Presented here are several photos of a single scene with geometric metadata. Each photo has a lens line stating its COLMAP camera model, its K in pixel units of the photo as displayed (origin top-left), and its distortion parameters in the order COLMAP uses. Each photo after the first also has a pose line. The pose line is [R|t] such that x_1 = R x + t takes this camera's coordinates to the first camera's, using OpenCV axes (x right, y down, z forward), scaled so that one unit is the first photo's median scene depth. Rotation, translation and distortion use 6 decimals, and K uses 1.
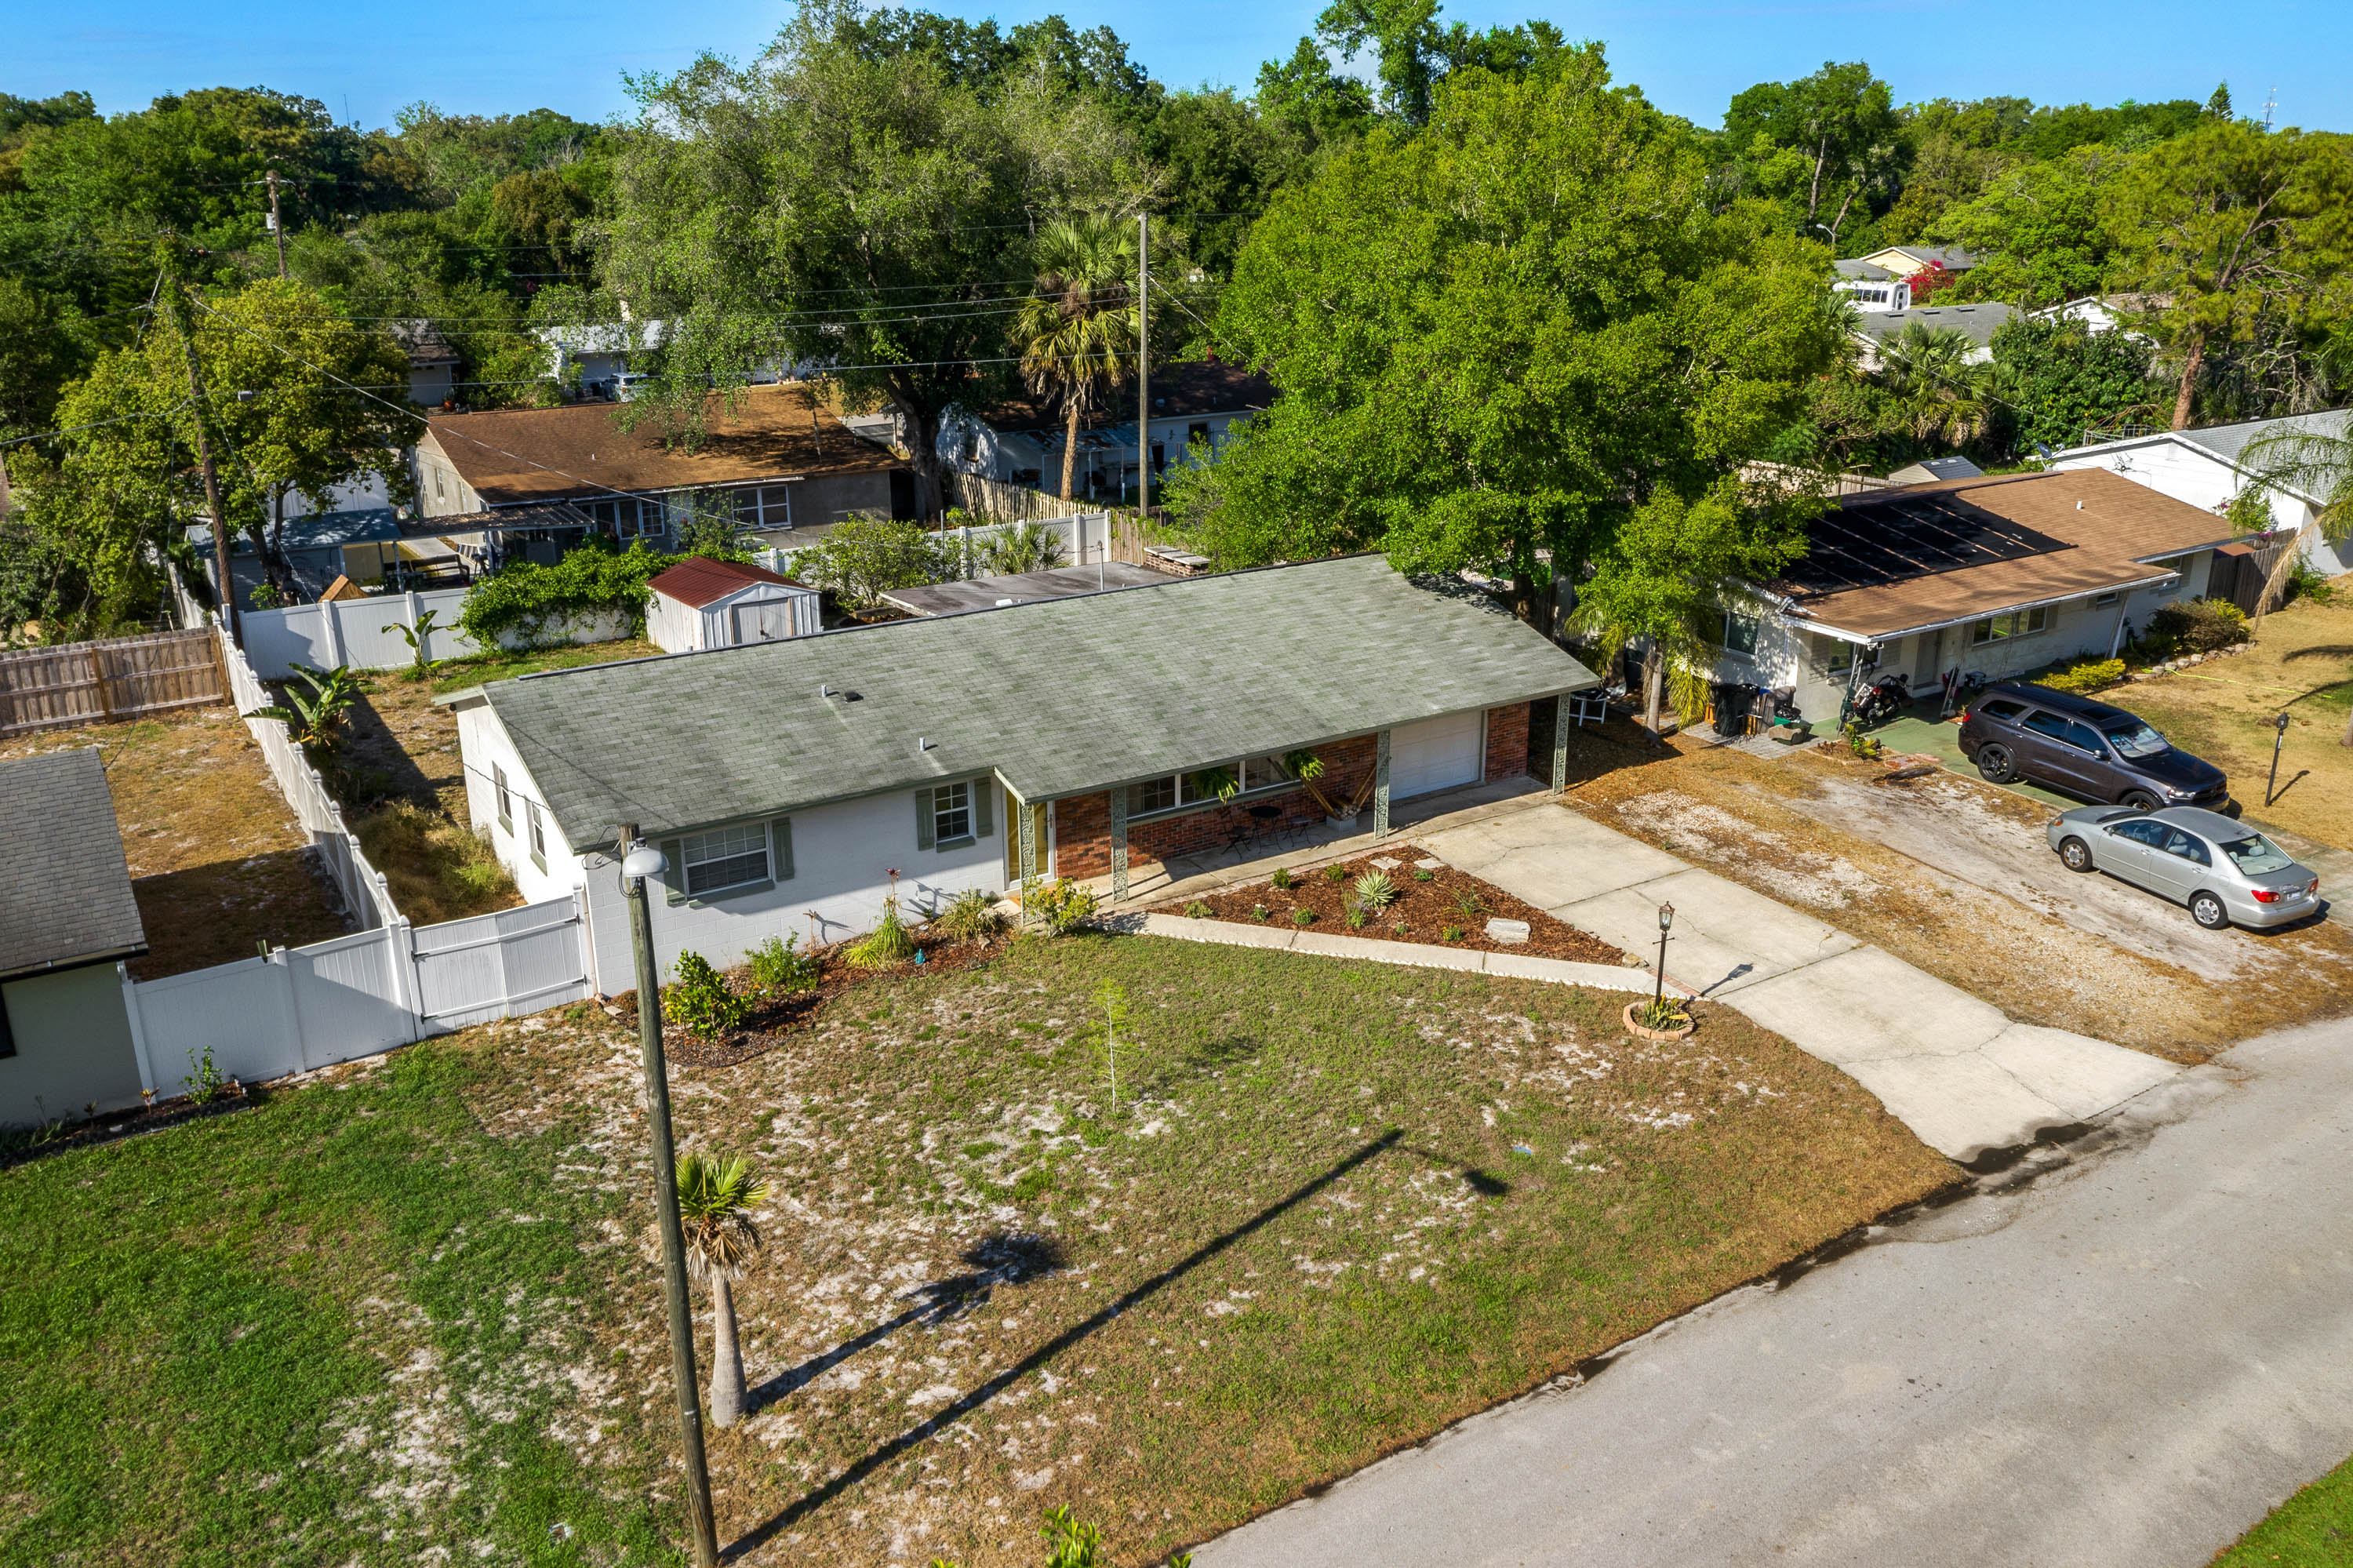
lens RADIAL K [[1865.5, 0, 1176.5], [0, 1865.5, 784.0], [0, 0, 1]] dist [-0.016985, 0.005507]
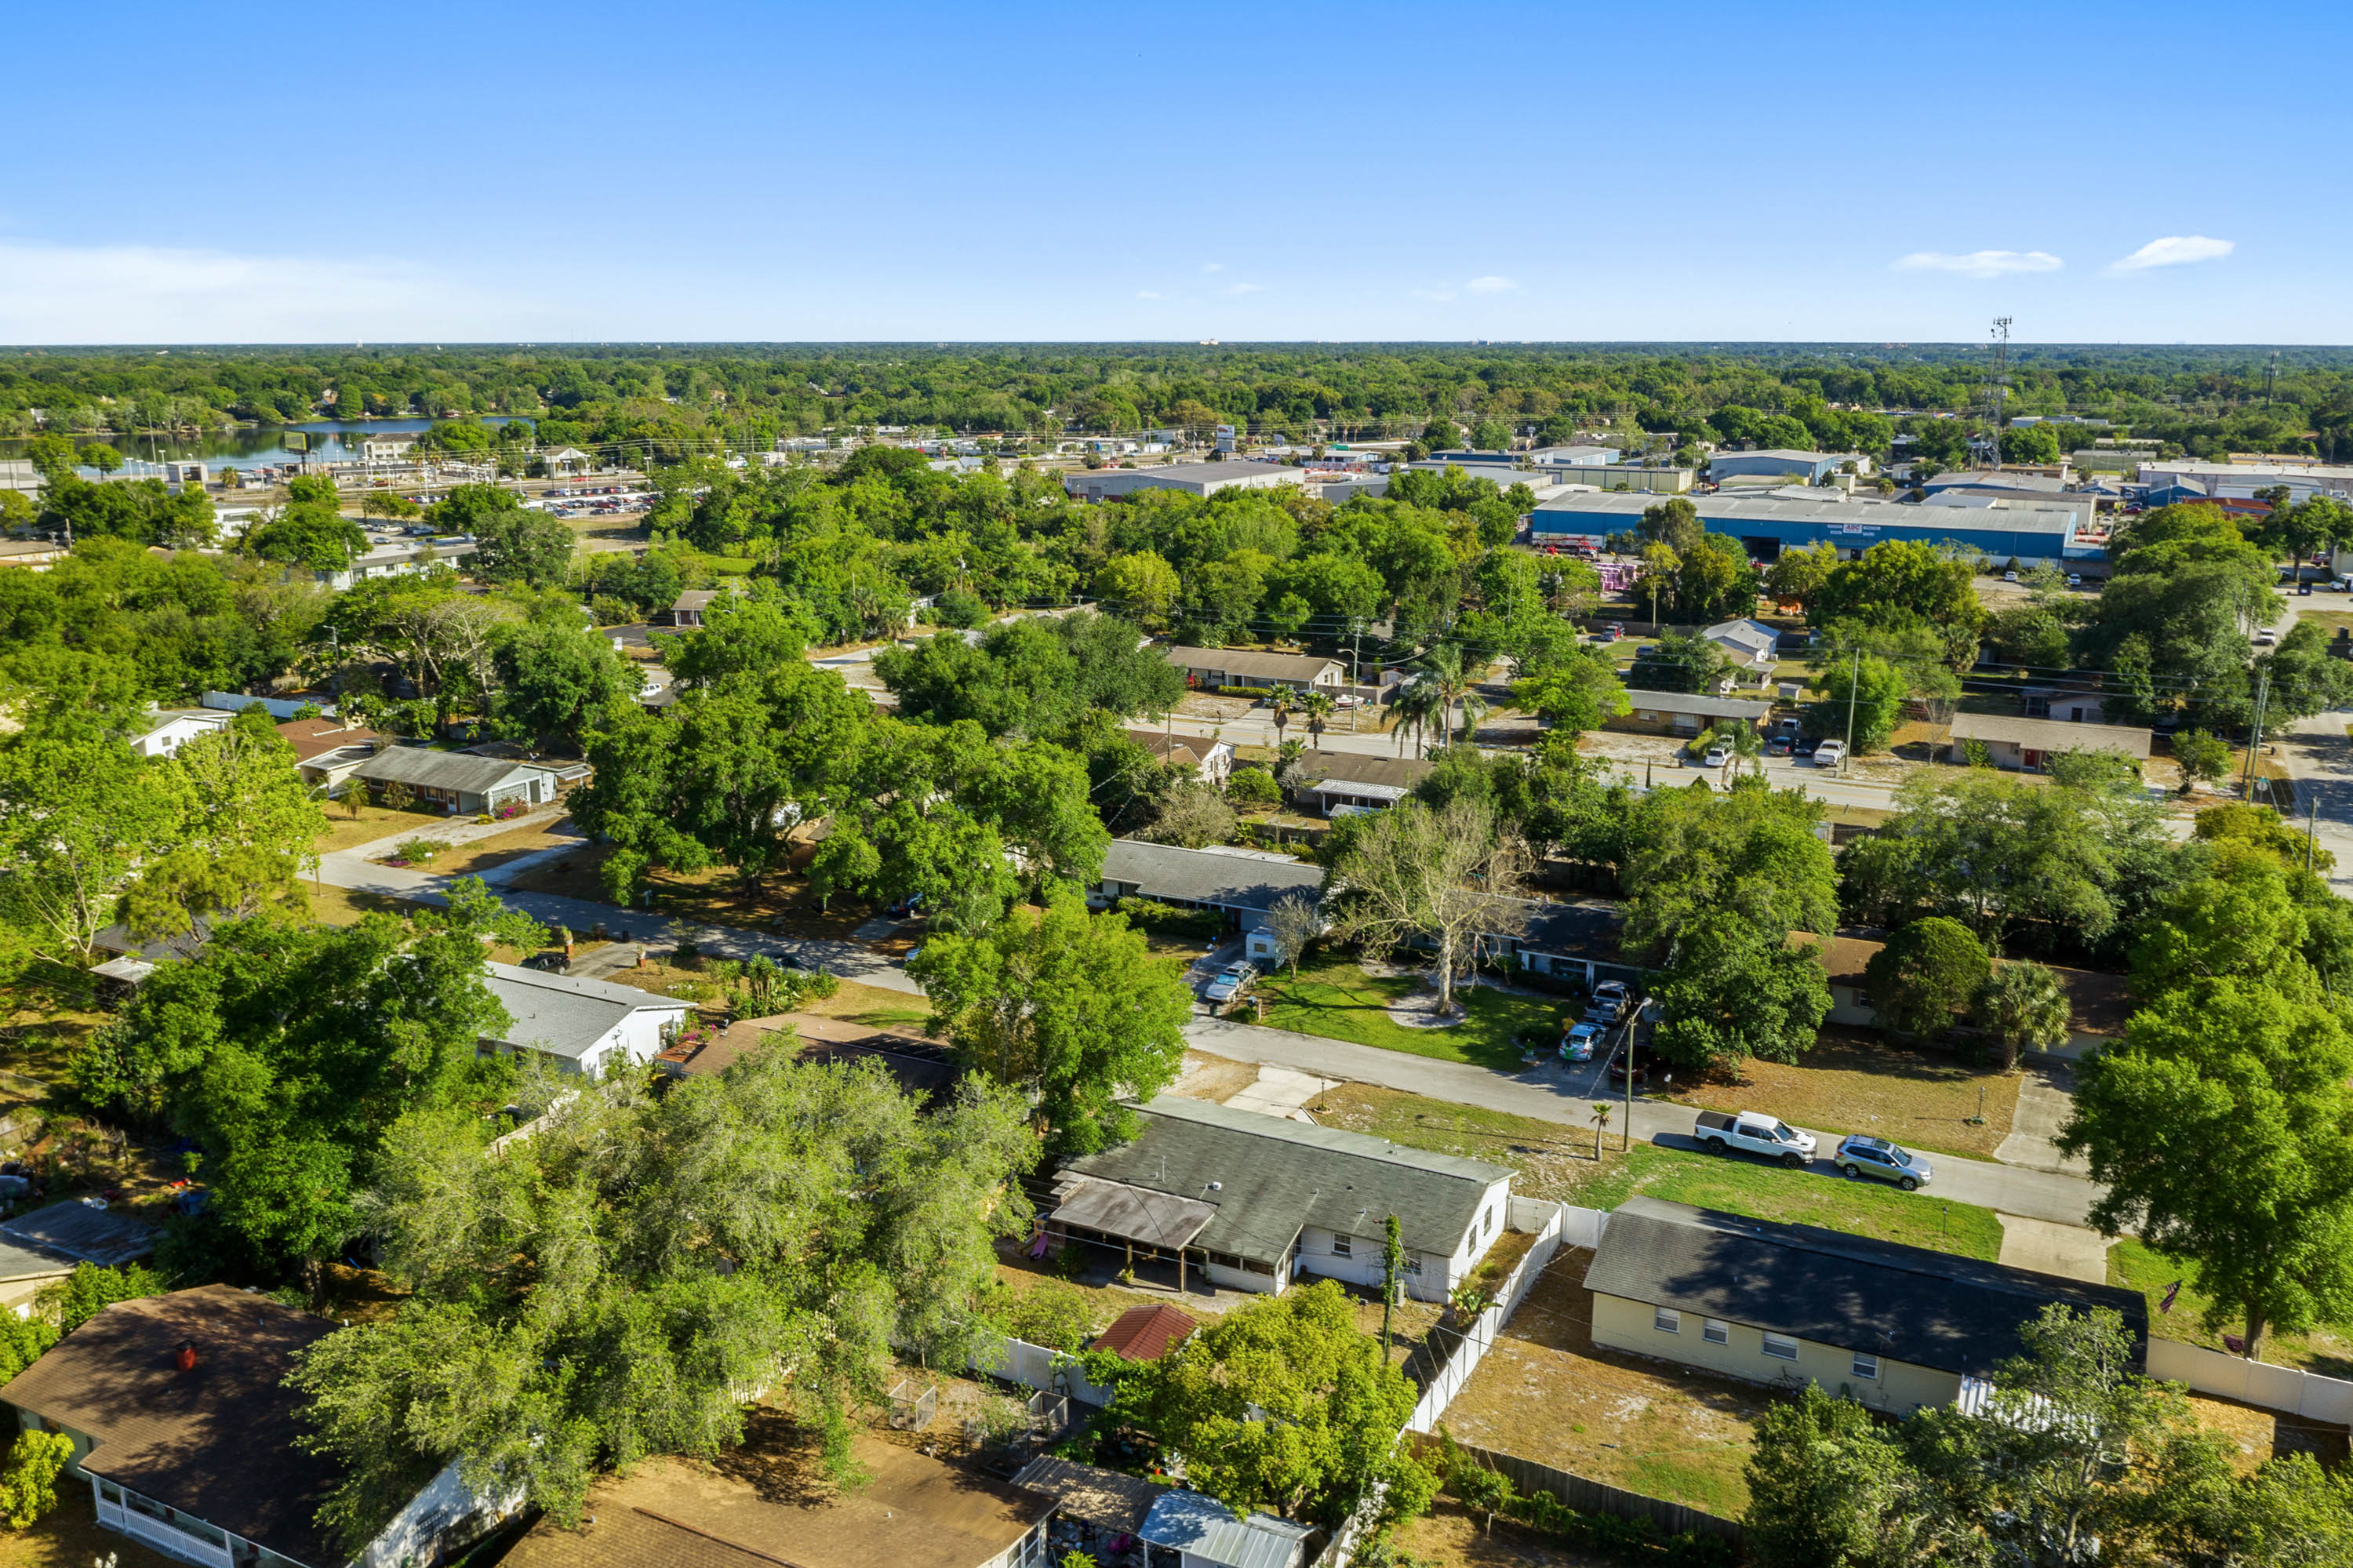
lens RADIAL K [[1865.5, 0, 1176.5], [0, 1865.5, 784.0], [0, 0, 1]] dist [-0.016985, 0.005507]
pose [[-0.501791, -0.216561, 0.837440, -3.063586], [0.263390, 0.883922, 0.386404, -2.330342], [-0.823912, 0.414468, -0.386504, 2.926176]]
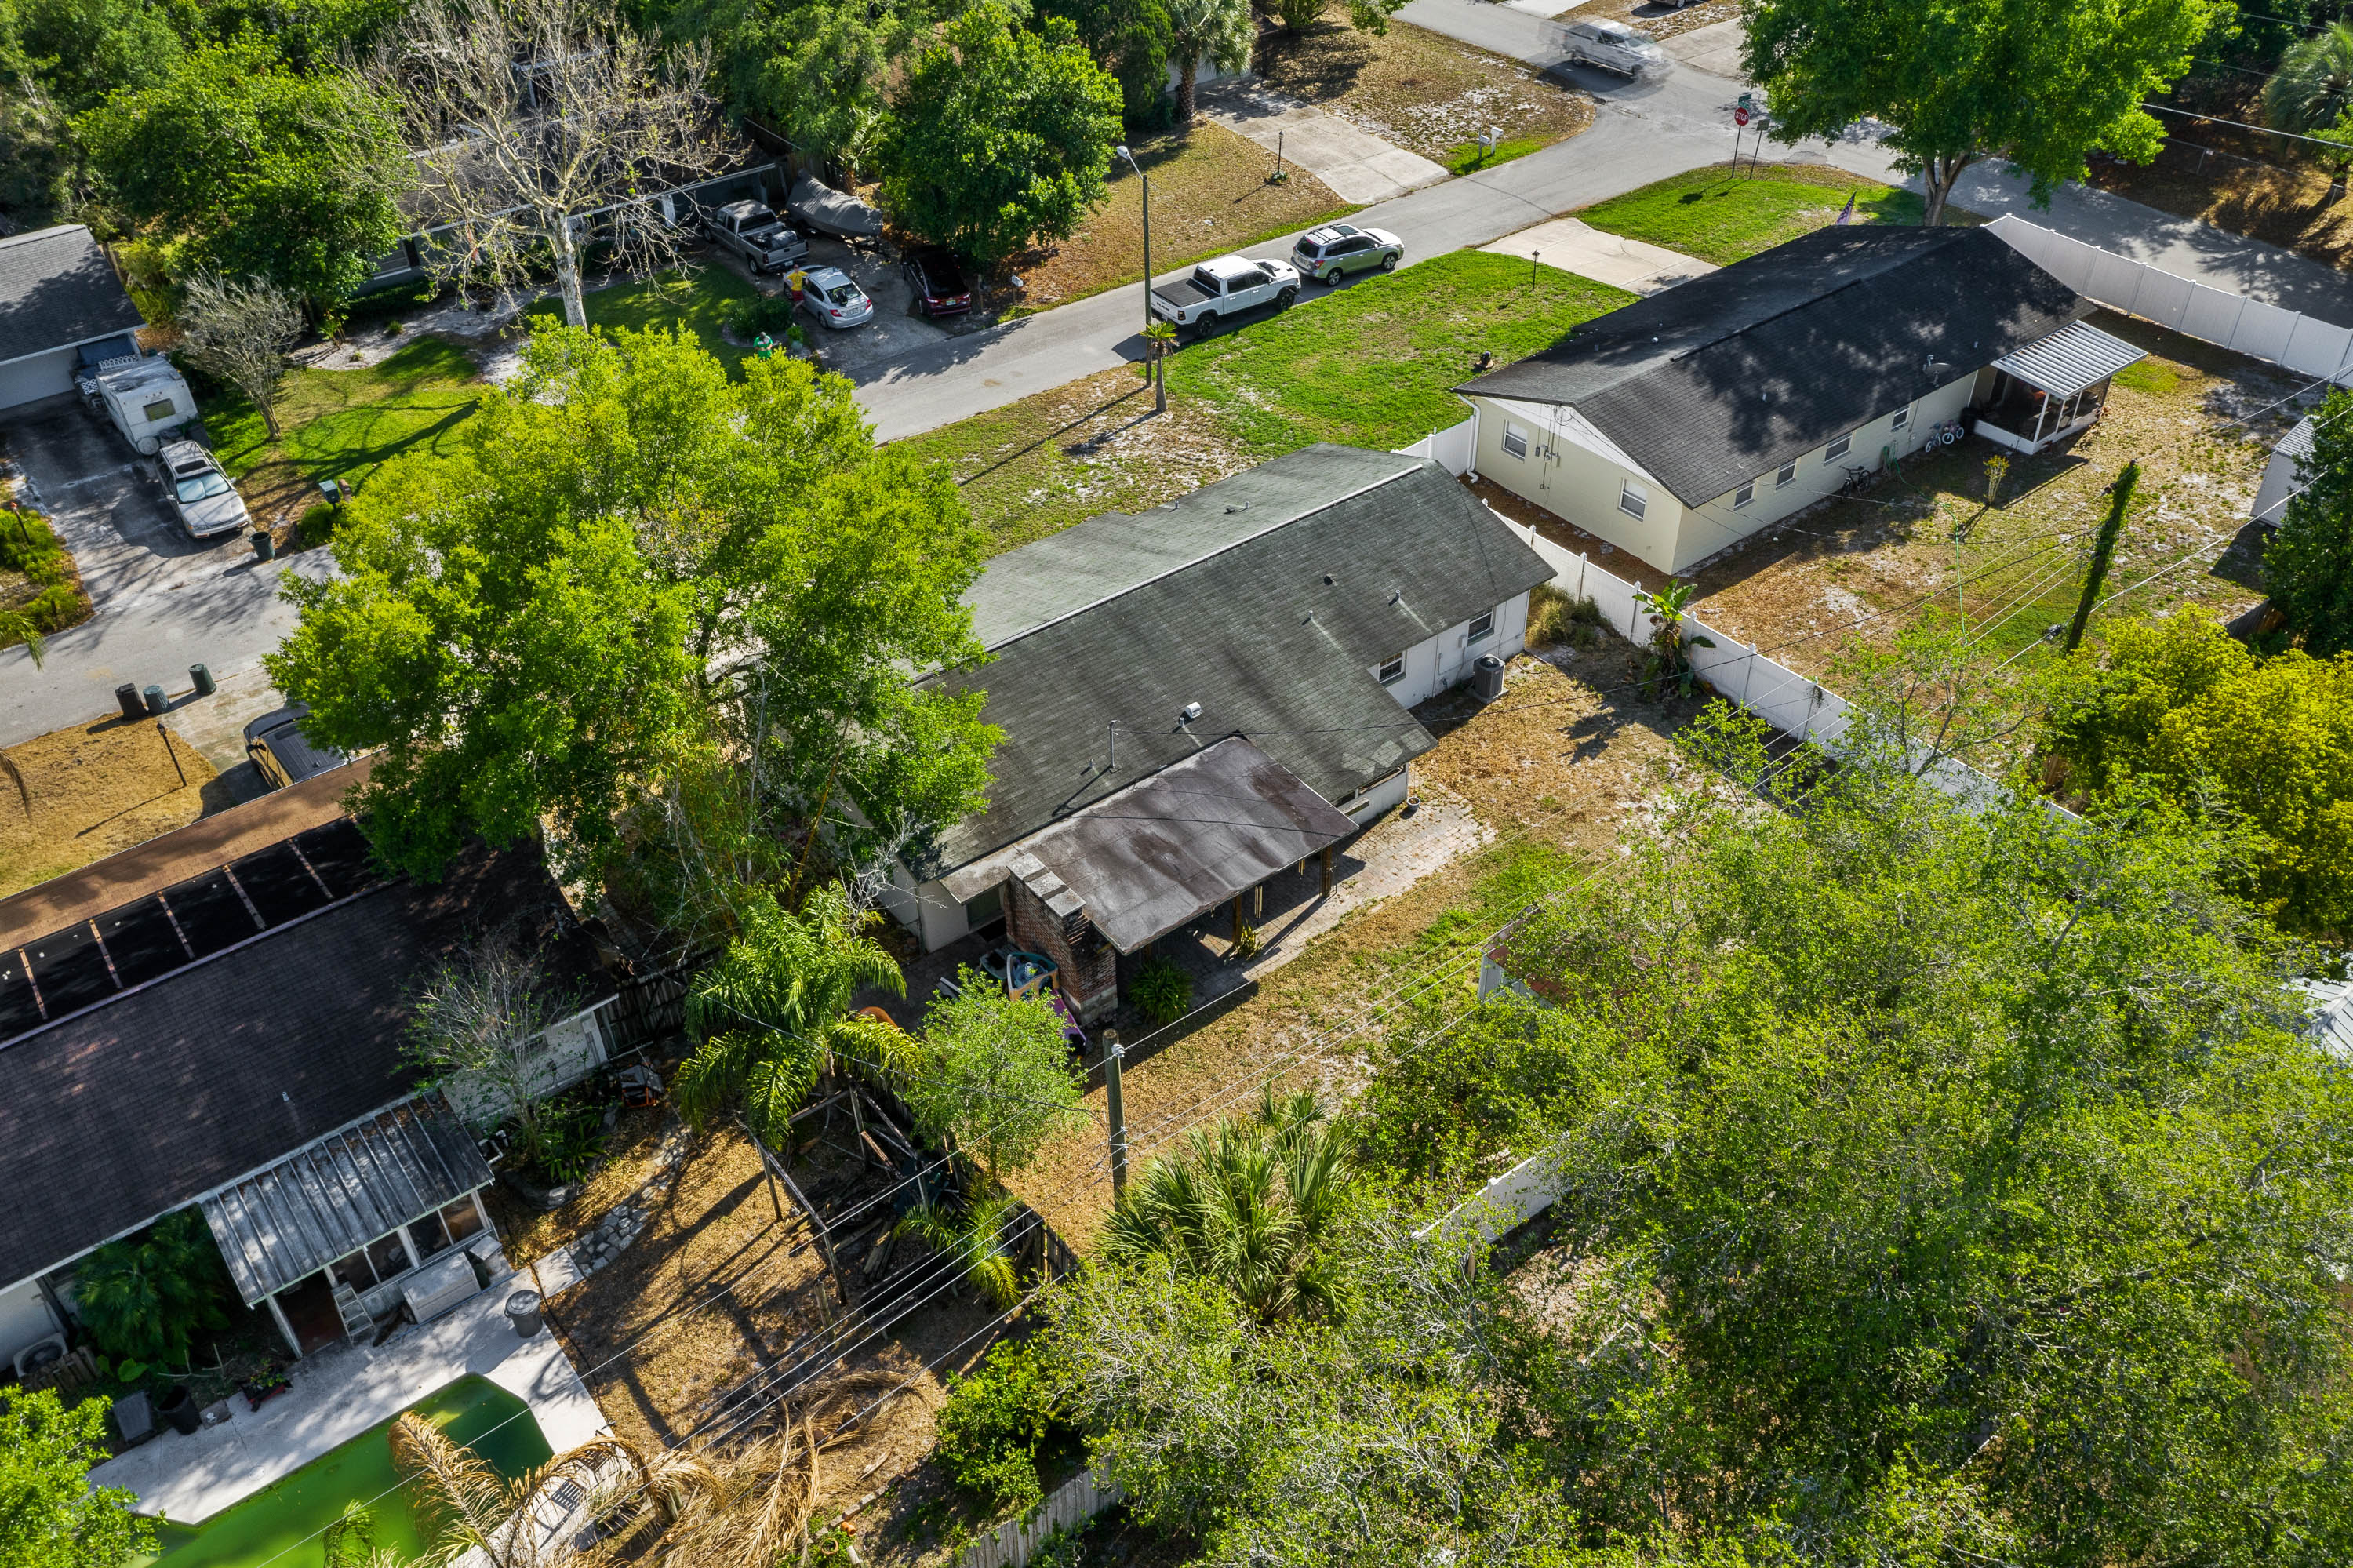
lens RADIAL K [[1865.5, 0, 1176.5], [0, 1865.5, 784.0], [0, 0, 1]] dist [-0.016985, 0.005507]
pose [[-0.995769, 0.056666, -0.072344, 0.003544], [-0.029010, 0.553148, 0.832578, -1.732811], [0.087195, 0.831154, -0.549163, 2.882082]]
